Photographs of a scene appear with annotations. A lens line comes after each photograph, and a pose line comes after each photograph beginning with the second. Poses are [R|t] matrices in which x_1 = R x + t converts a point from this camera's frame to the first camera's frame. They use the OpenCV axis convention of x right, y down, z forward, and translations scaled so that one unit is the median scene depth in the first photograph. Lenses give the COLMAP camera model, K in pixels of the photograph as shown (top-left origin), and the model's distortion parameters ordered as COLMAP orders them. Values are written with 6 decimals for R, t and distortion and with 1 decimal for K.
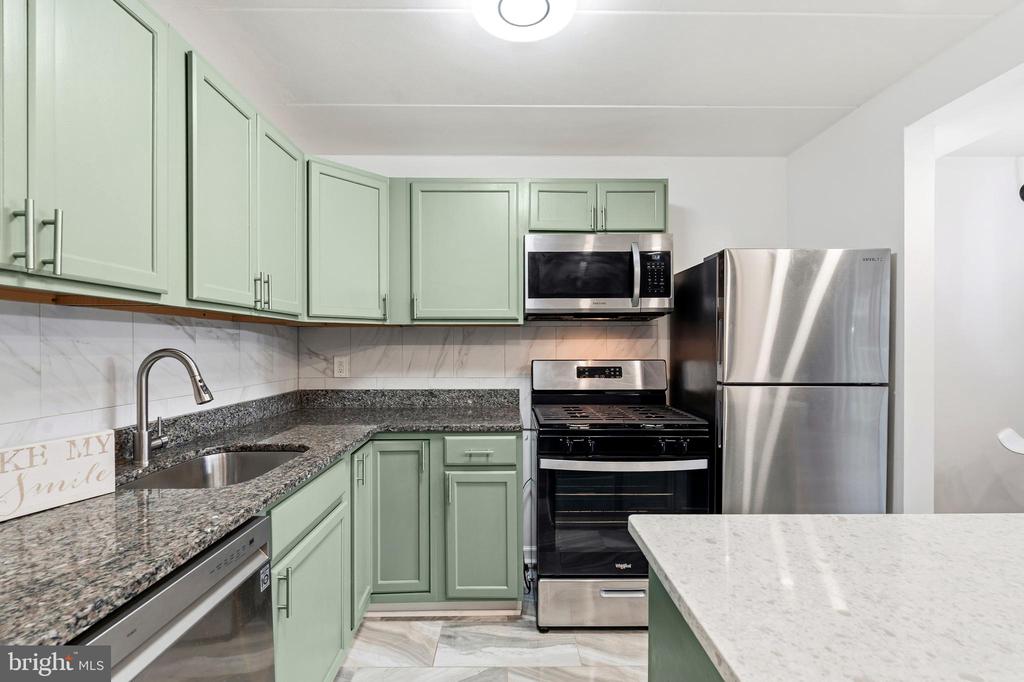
lens RADIAL K [[464.1, 0, 516.2], [0, 464.1, 344.4], [0, 0, 1]] dist [-0.002039, -0.000064]
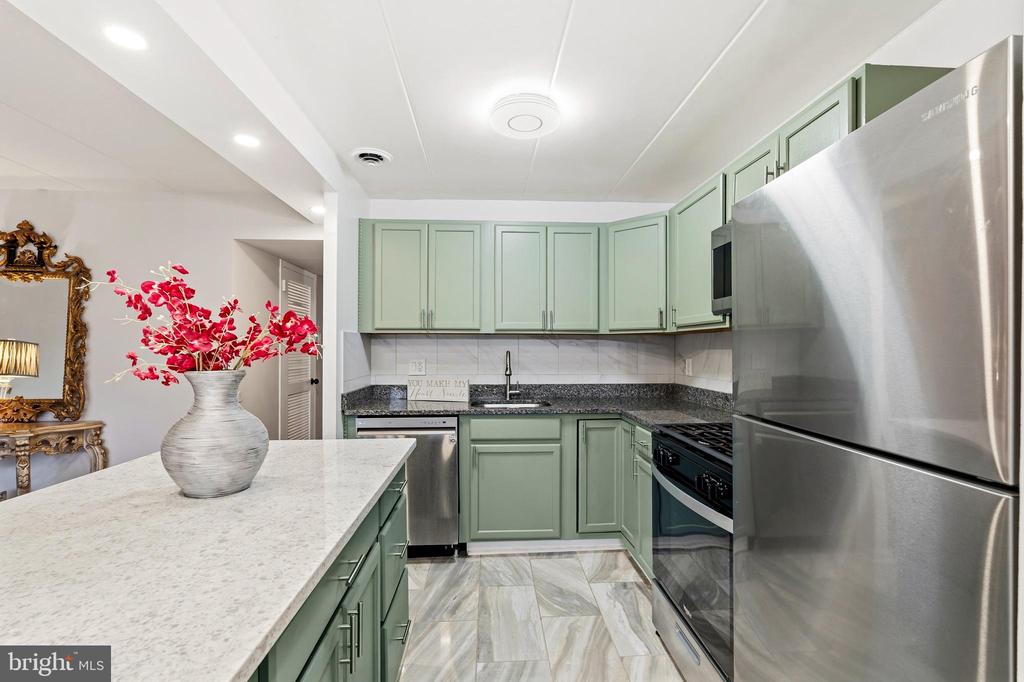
lens RADIAL K [[464.1, 0, 515.3], [0, 464.1, 344.4], [0, 0, 1]] dist [-0.002039, -0.000064]
pose [[0.037189, -0.005695, -0.999292, 1.084869], [0.001230, 0.999983, -0.005653, -0.006767], [0.999308, -0.001019, 0.037195, 0.664173]]
